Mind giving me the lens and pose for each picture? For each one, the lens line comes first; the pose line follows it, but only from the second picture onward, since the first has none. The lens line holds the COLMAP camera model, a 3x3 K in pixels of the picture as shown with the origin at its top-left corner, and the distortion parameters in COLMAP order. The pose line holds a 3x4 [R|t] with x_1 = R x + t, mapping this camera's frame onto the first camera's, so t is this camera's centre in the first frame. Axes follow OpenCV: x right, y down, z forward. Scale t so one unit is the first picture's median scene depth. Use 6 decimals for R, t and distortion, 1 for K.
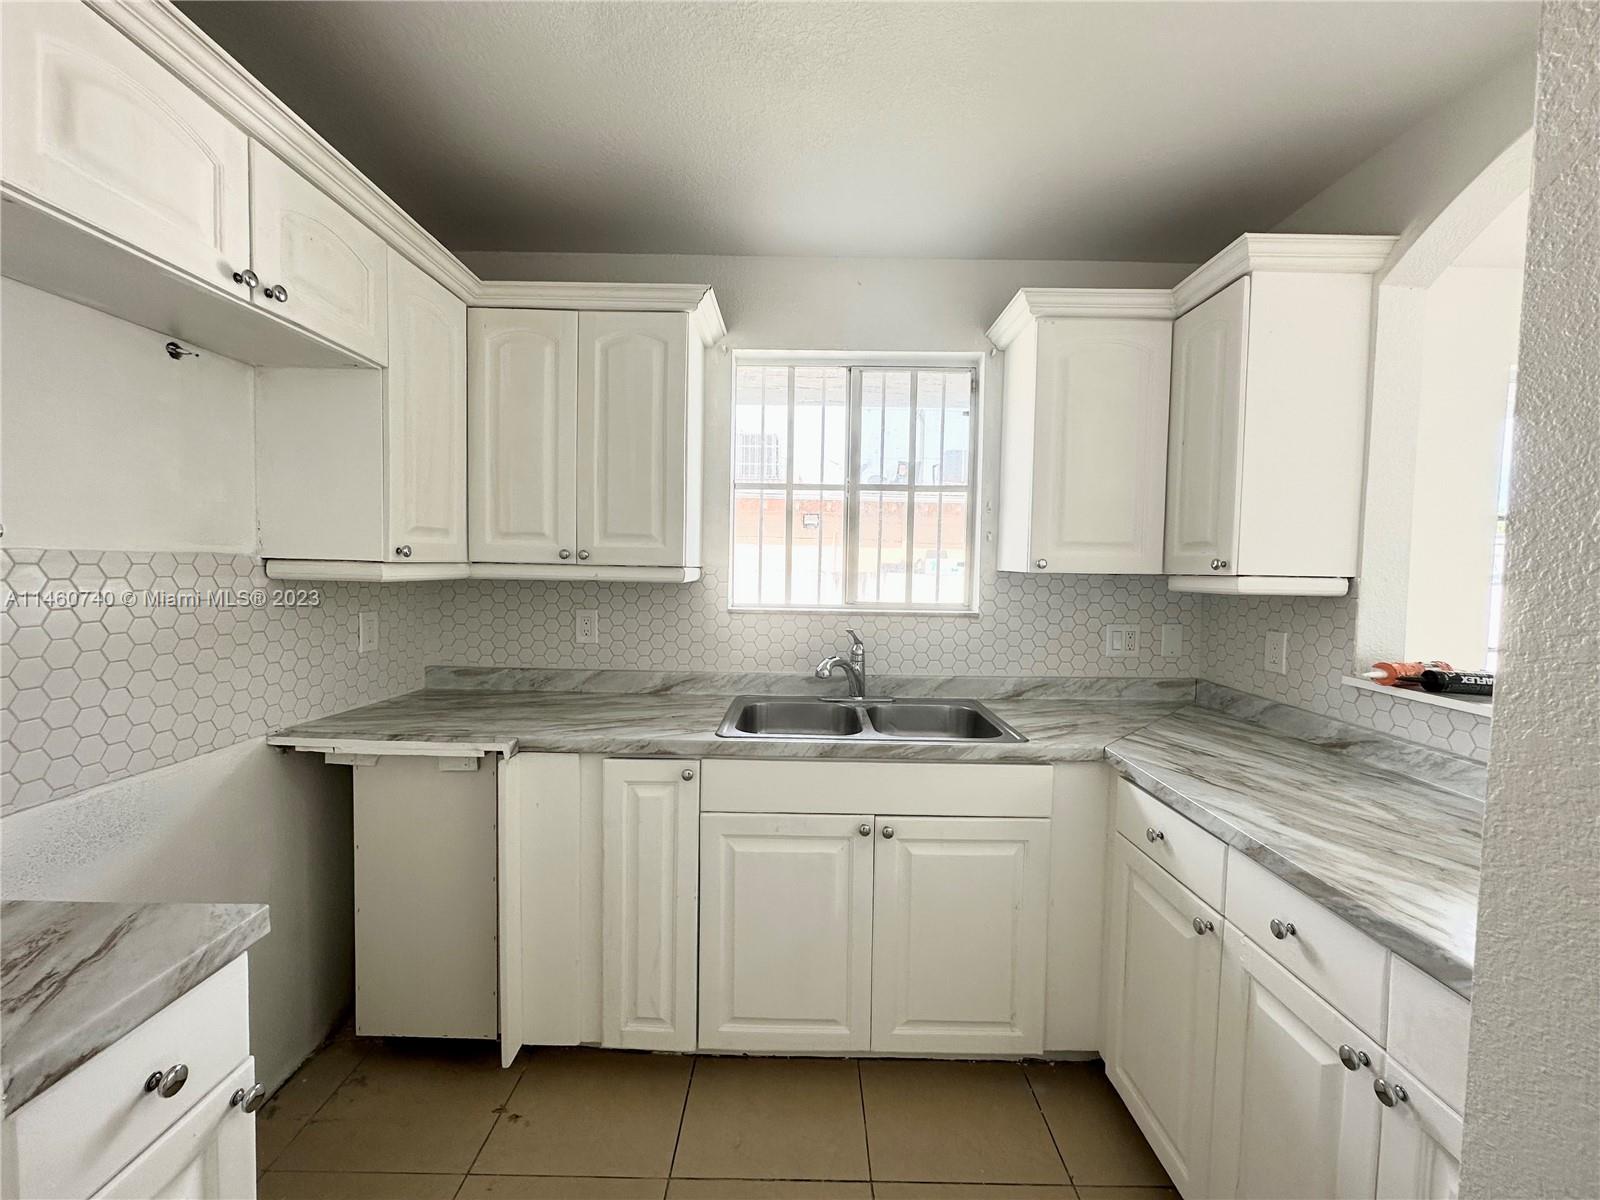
lens RADIAL K [[638.7, 0, 800.2], [0, 638.7, 601.4], [0, 0, 1]] dist [-0.003230, -0.000412]
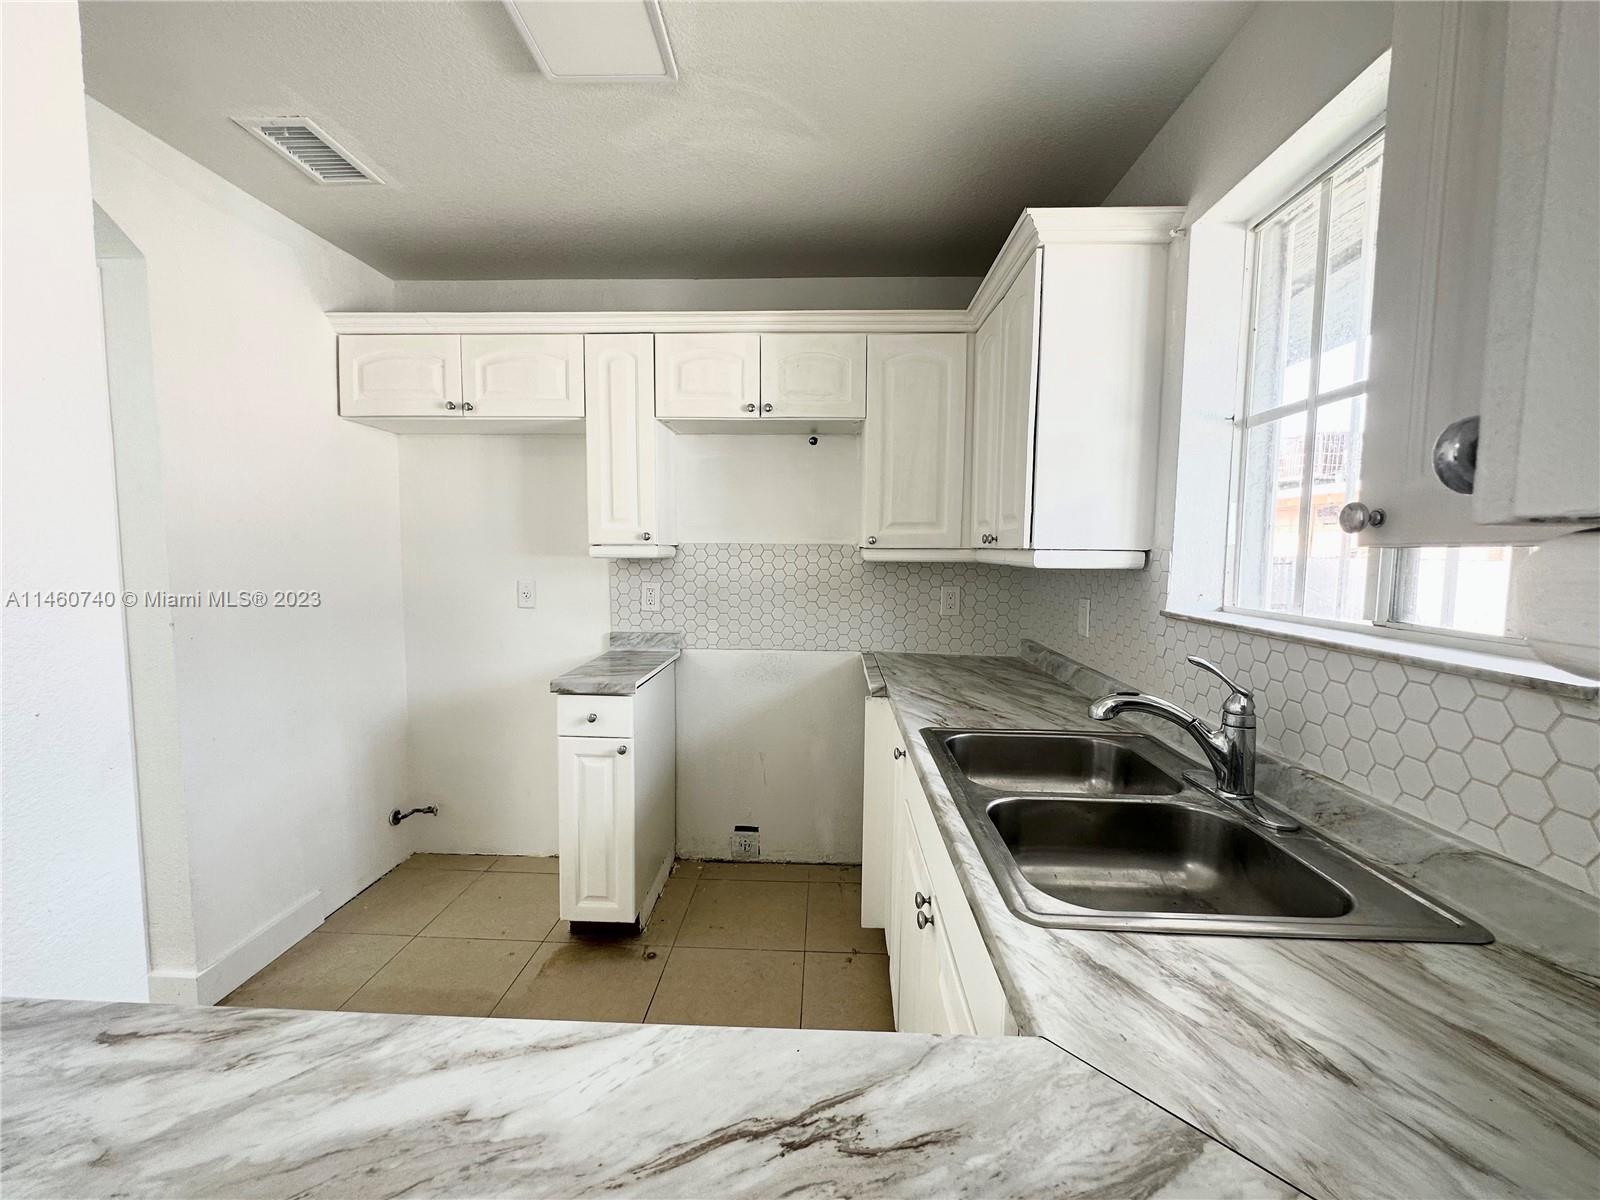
lens RADIAL K [[638.7, 0, 800.8], [0, 638.7, 594.5], [0, 0, 1]] dist [-0.003230, -0.000412]
pose [[-0.039278, 0.054208, -0.997757, 0.989181], [-0.063110, 0.996399, 0.056619, -0.031802], [0.997233, 0.065192, -0.035716, 1.045457]]
